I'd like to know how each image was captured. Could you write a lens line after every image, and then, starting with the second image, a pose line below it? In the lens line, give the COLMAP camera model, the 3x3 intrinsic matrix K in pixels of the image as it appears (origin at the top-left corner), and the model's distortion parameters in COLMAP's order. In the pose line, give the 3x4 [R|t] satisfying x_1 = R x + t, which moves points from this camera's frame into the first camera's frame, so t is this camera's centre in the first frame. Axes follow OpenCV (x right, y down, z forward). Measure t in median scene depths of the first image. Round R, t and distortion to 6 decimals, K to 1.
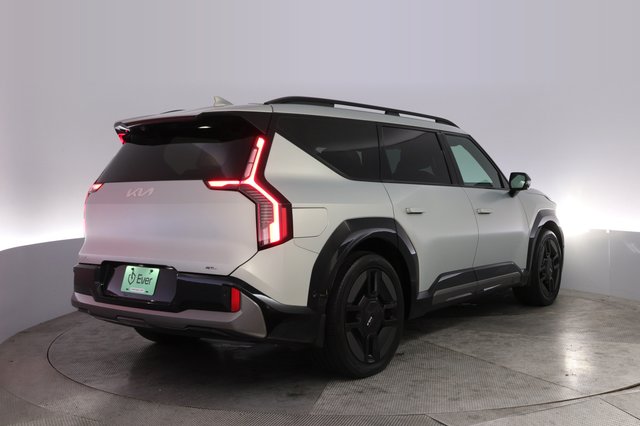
lens RADIAL K [[530.3, 0, 320.0], [0, 530.3, 213.0], [0, 0, 1]] dist [0.001922, 0.000660]
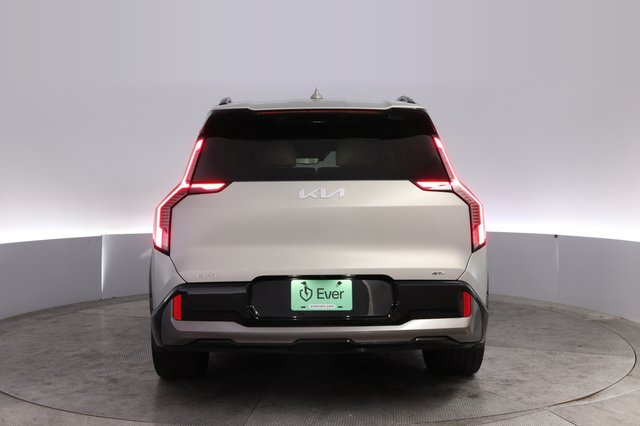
lens RADIAL K [[539.7, 0, 320.0], [0, 539.7, 213.0], [0, 0, 1]] dist [-0.001784, -0.000214]
pose [[0.875402, 0.002951, 0.483386, -0.782162], [0.014113, 0.999399, -0.031659, 0.021893], [-0.483189, 0.034536, 0.874835, 0.234731]]
